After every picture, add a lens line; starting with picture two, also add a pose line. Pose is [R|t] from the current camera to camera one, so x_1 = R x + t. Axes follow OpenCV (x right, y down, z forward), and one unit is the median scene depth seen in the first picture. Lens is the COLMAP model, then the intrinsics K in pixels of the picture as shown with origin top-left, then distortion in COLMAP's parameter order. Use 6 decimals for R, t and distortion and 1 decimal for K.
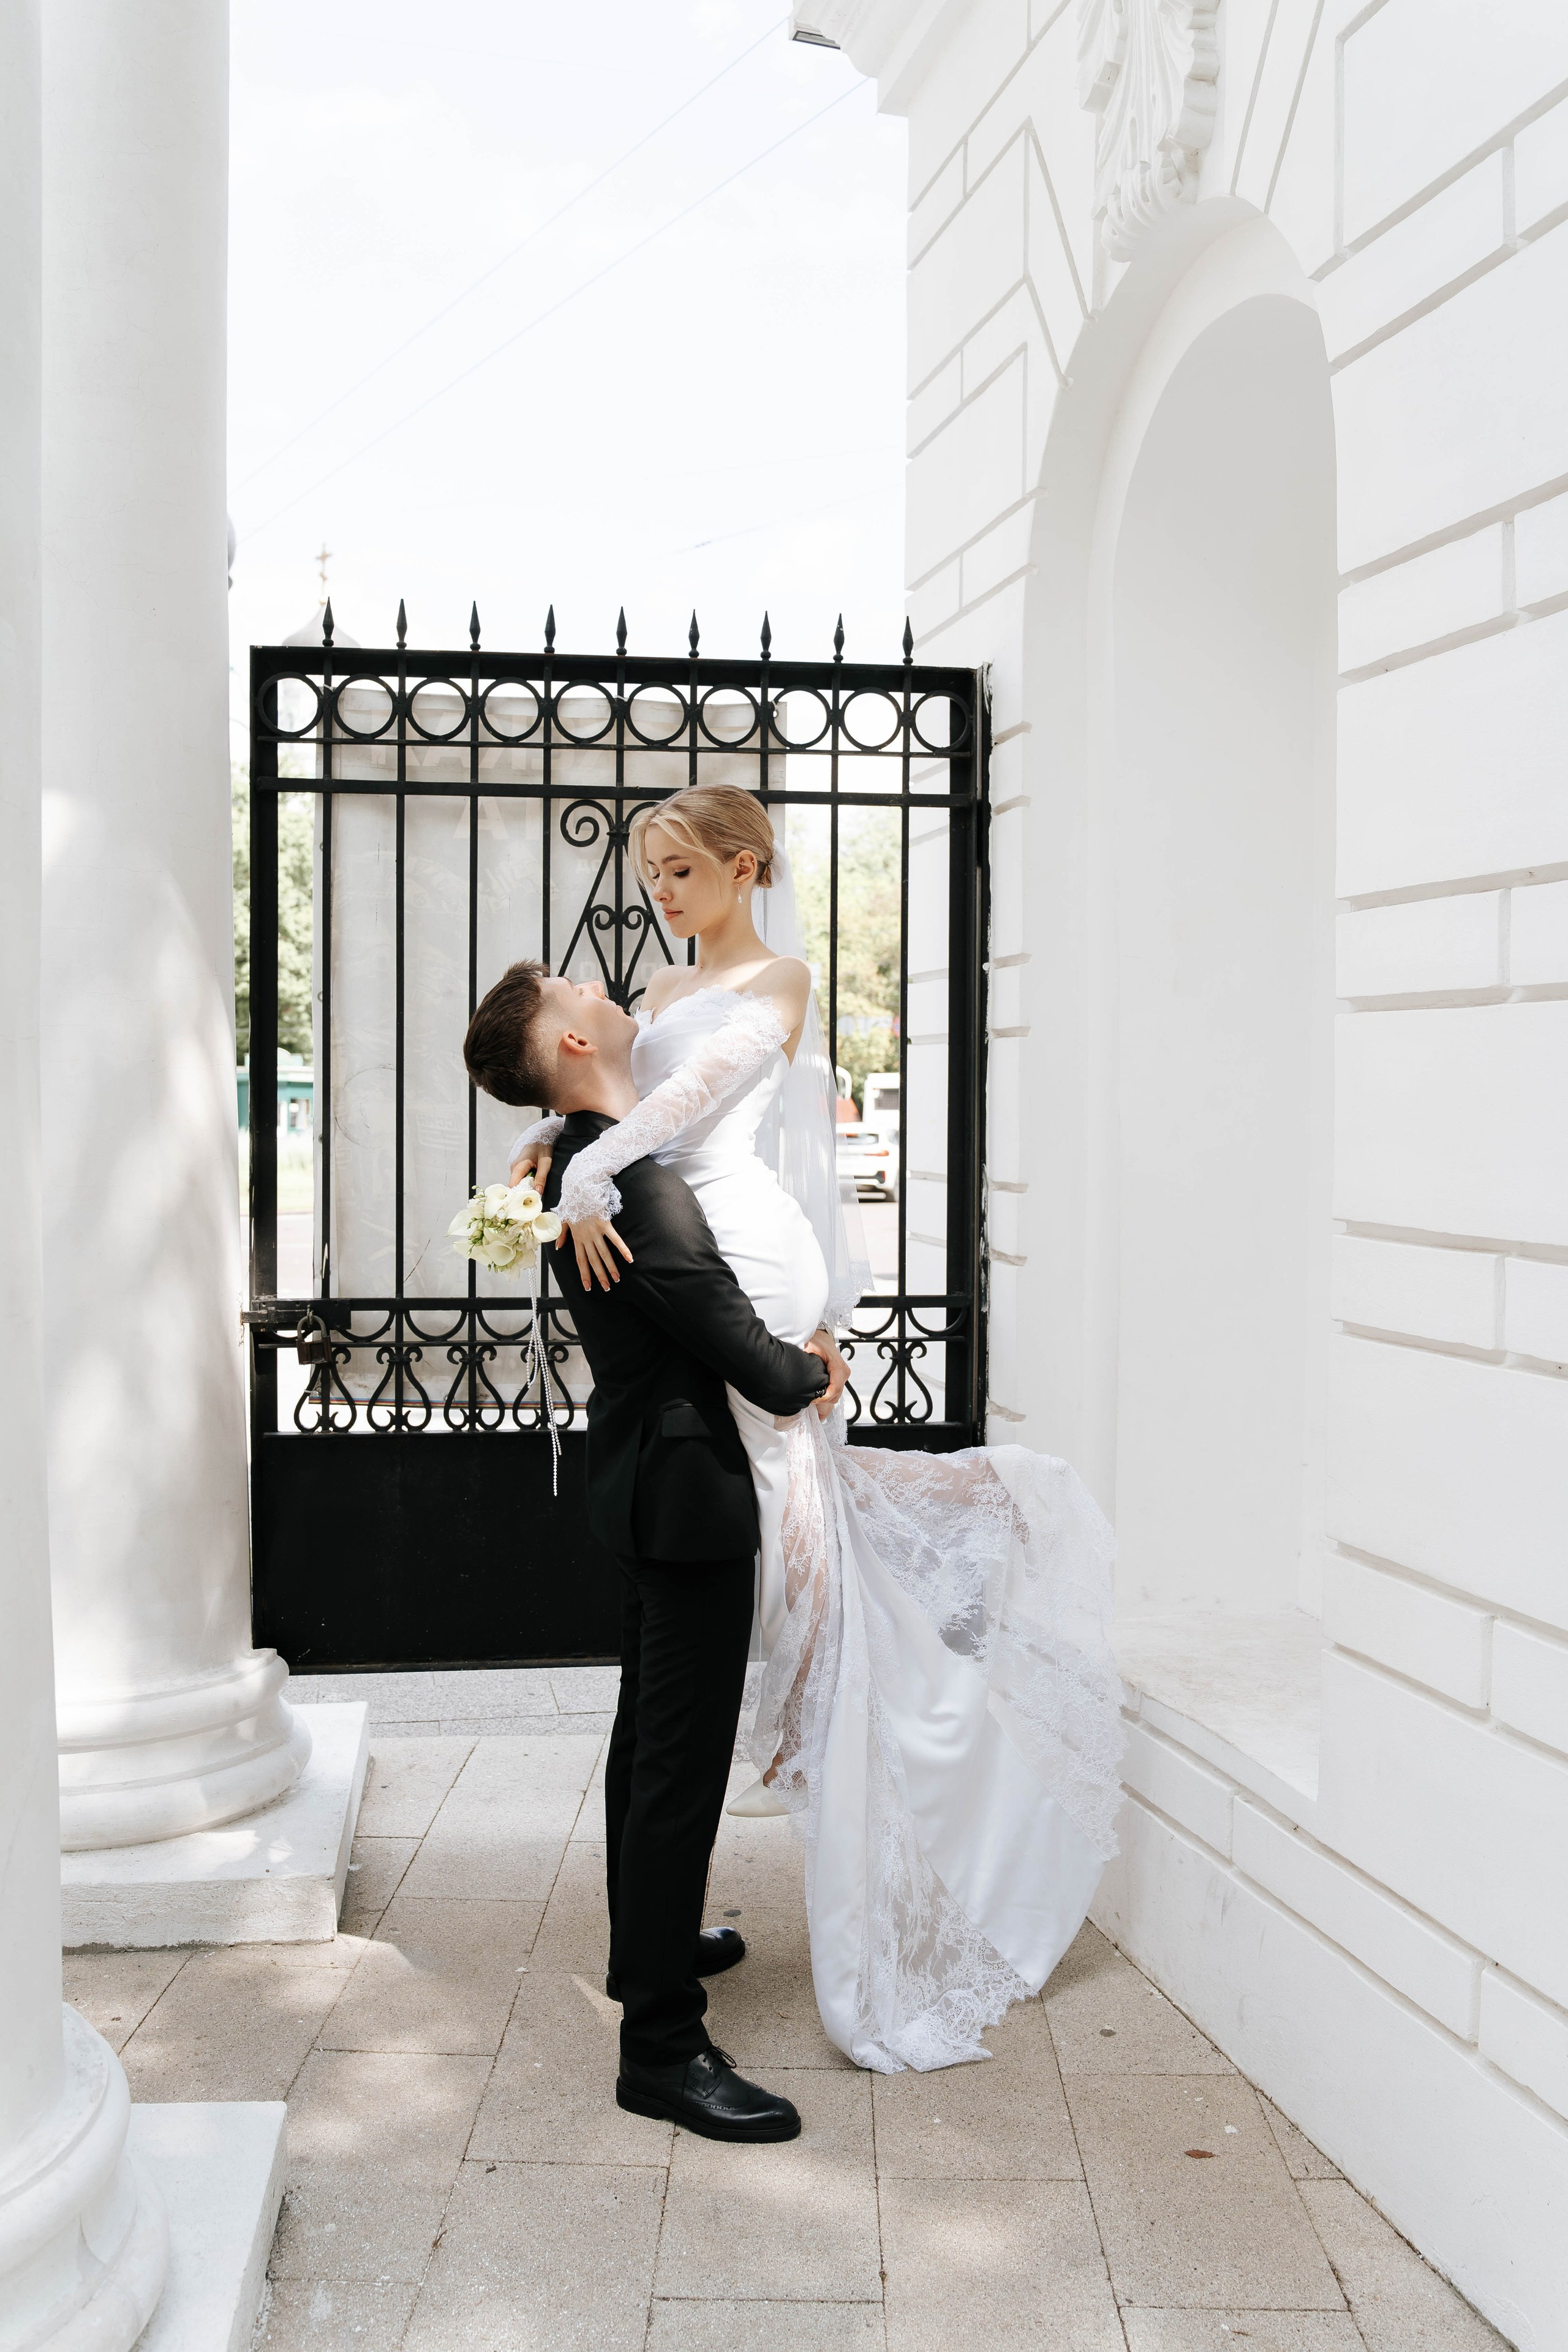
lens RADIAL K [[1939.0, 0, 778.6], [0, 1939.0, 1174.4], [0, 0, 1]] dist [-0.103640, 0.076378]
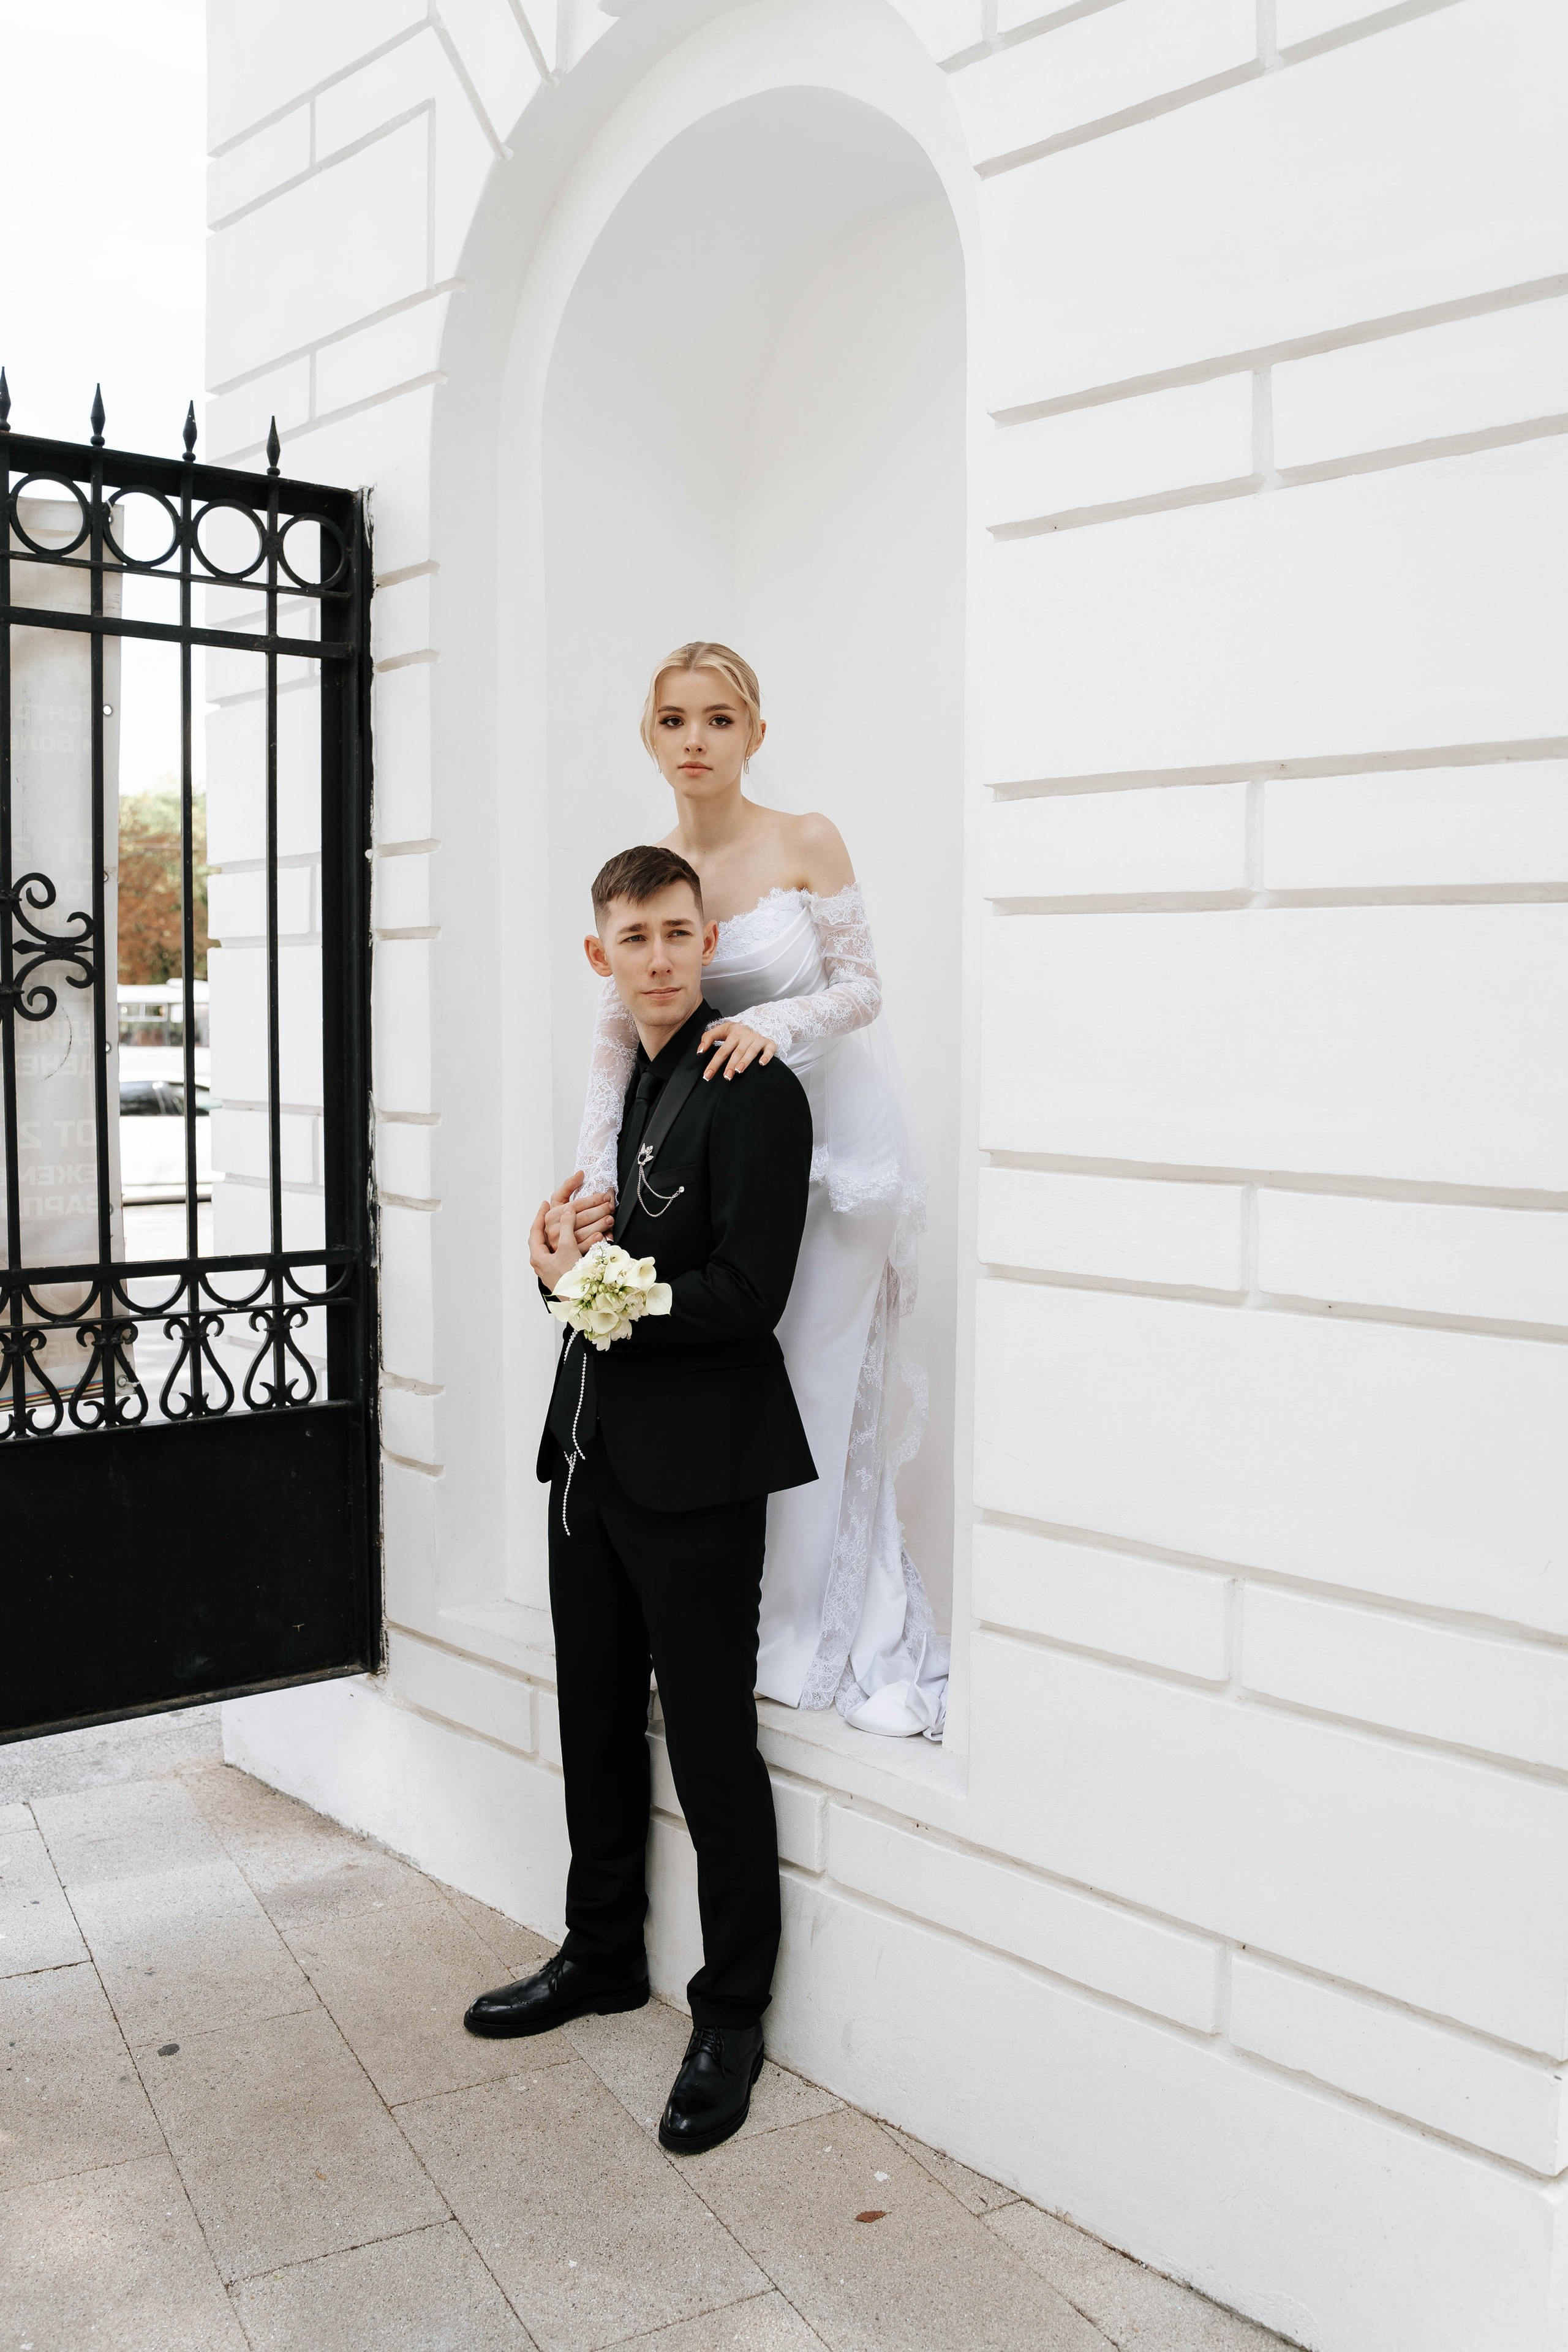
lens RADIAL K [[1957.3, 0, 773.9], [0, 1957.3, 1180.3], [0, 0, 1]] dist [-0.105036, 0.074286]
pose [[0.866465, -0.038560, 0.497747, -0.168368], [0.015748, 0.998628, 0.049949, -0.006347], [-0.498990, -0.035440, 0.865883, 0.188459]]
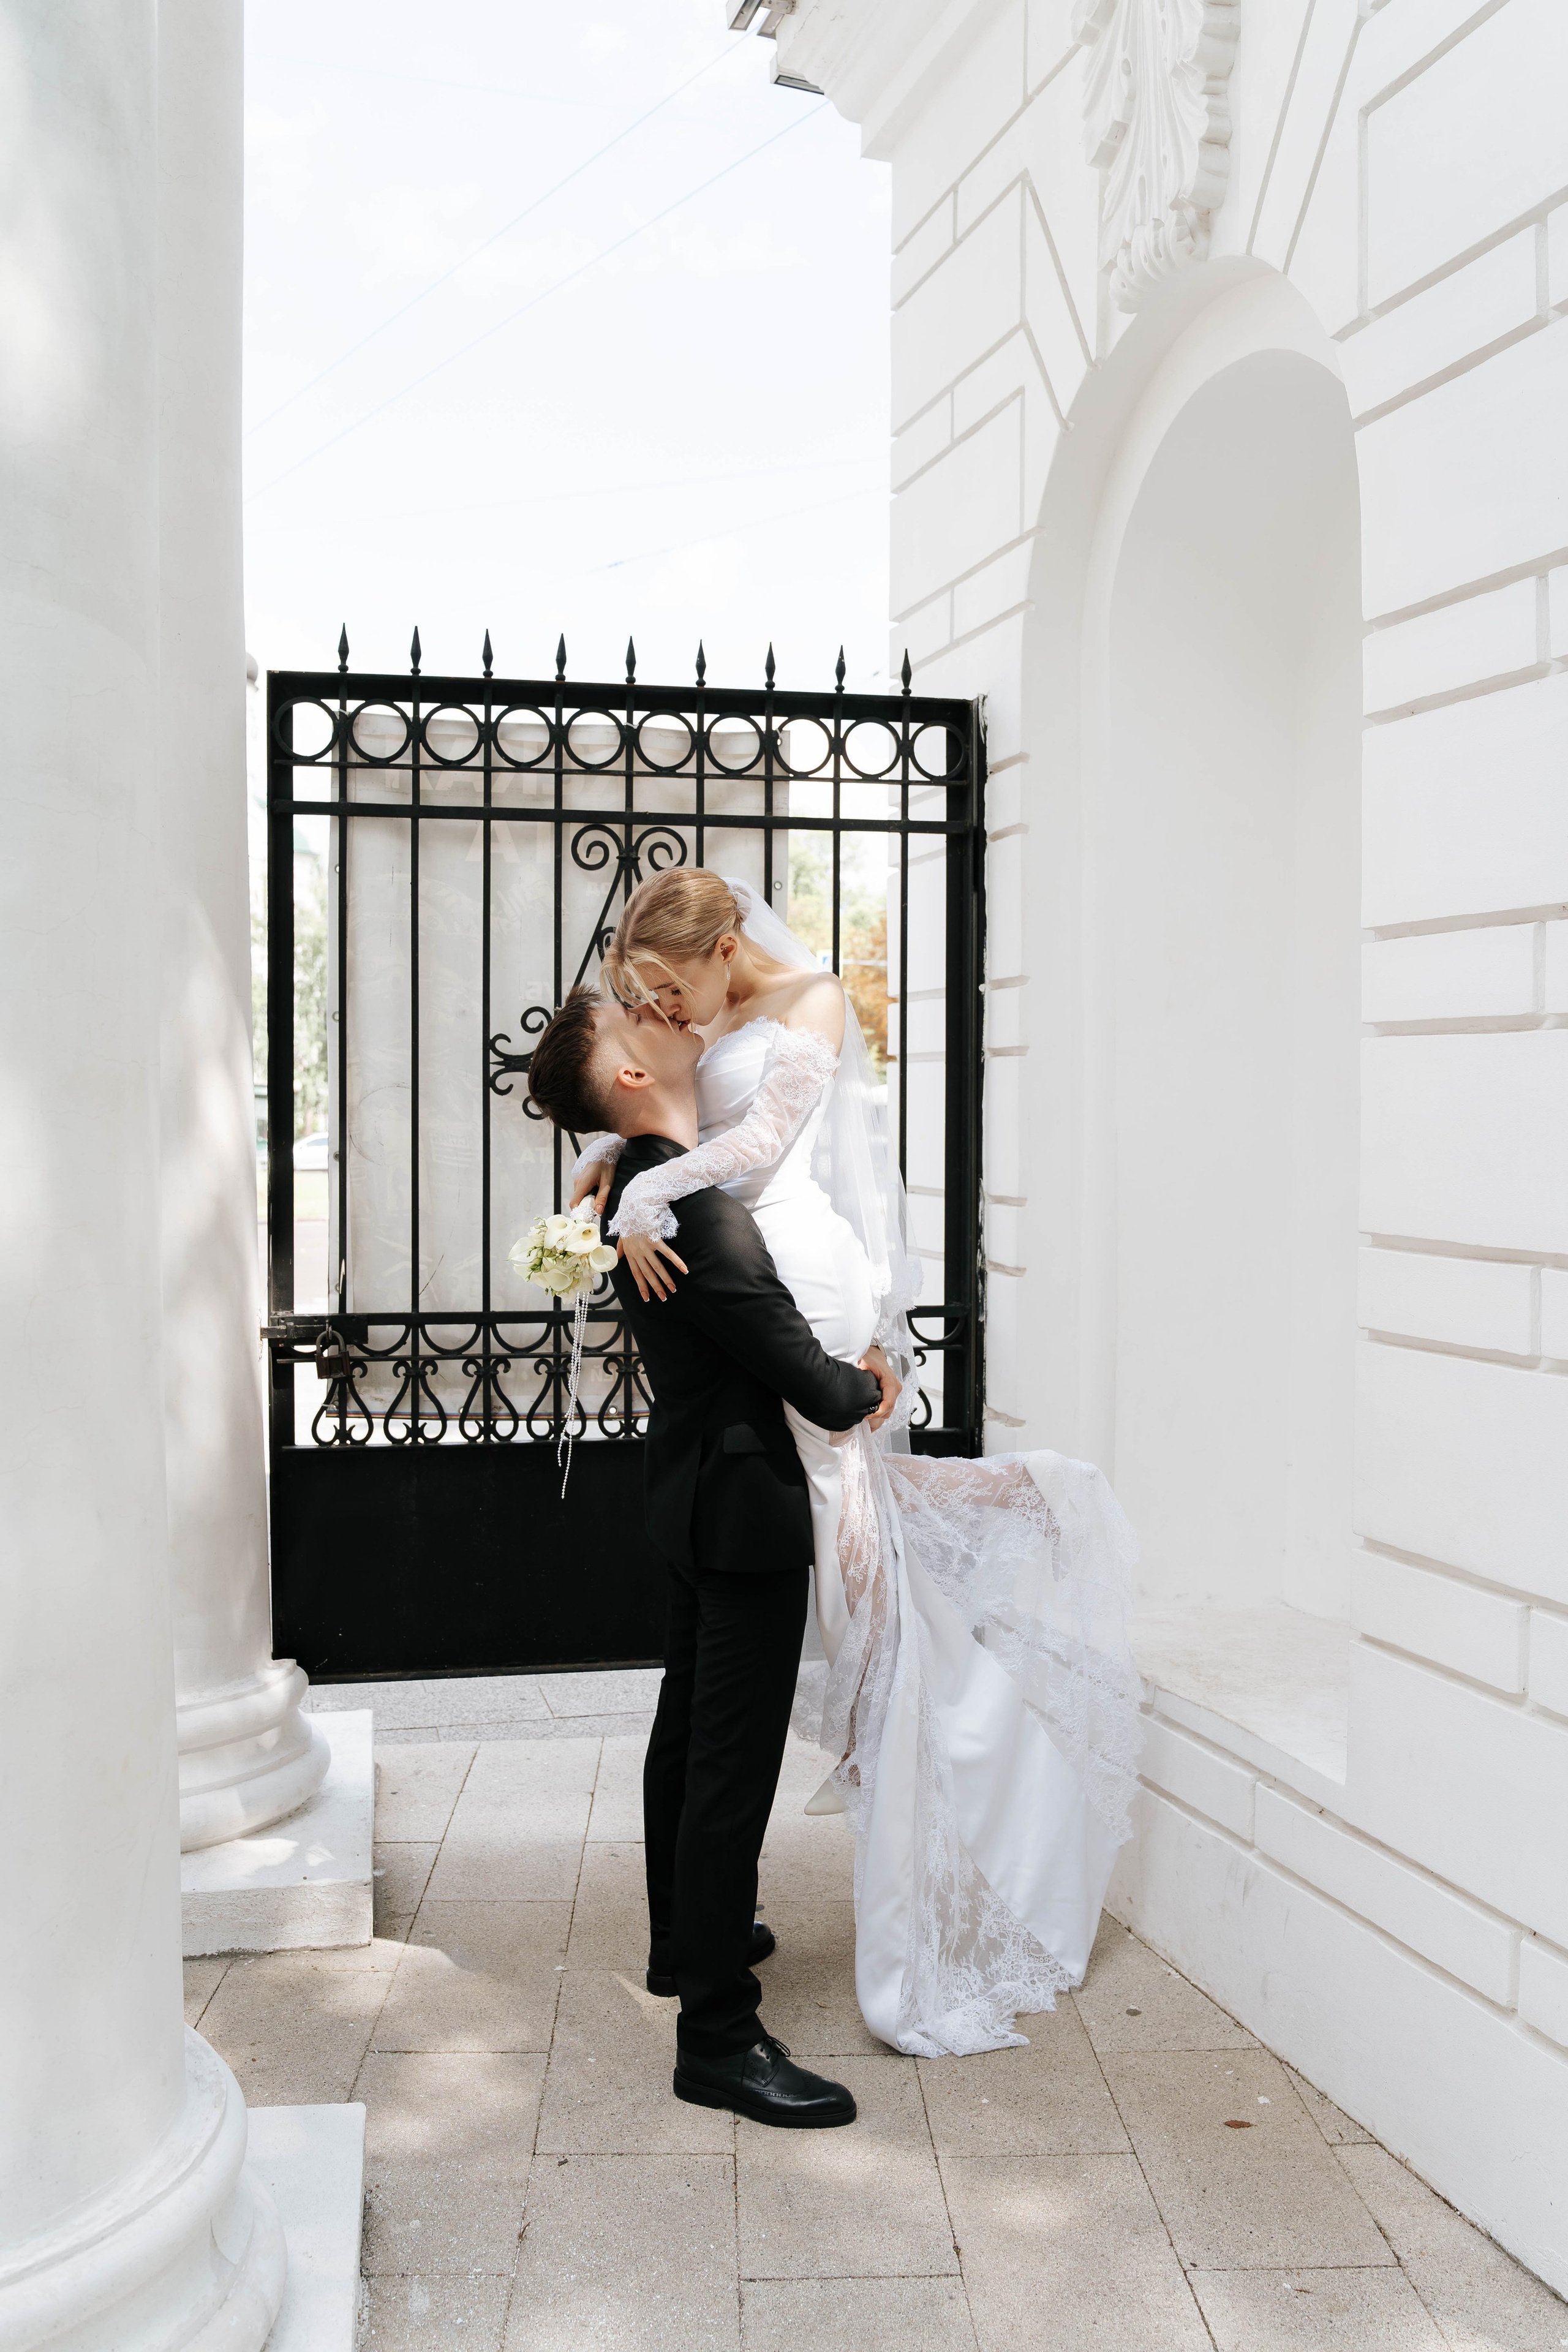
lens RADIAL K [[1907.8, 0, 779.8], [0, 1907.8, 1181.4], [0, 0, 1]] dist [-0.102487, 0.075627]
pose [[0.998318, -0.004018, 0.057844, -0.062120], [0.004067, 0.999991, -0.000739, -0.003599], [-0.057840, 0.000973, 0.998325, -0.011504]]
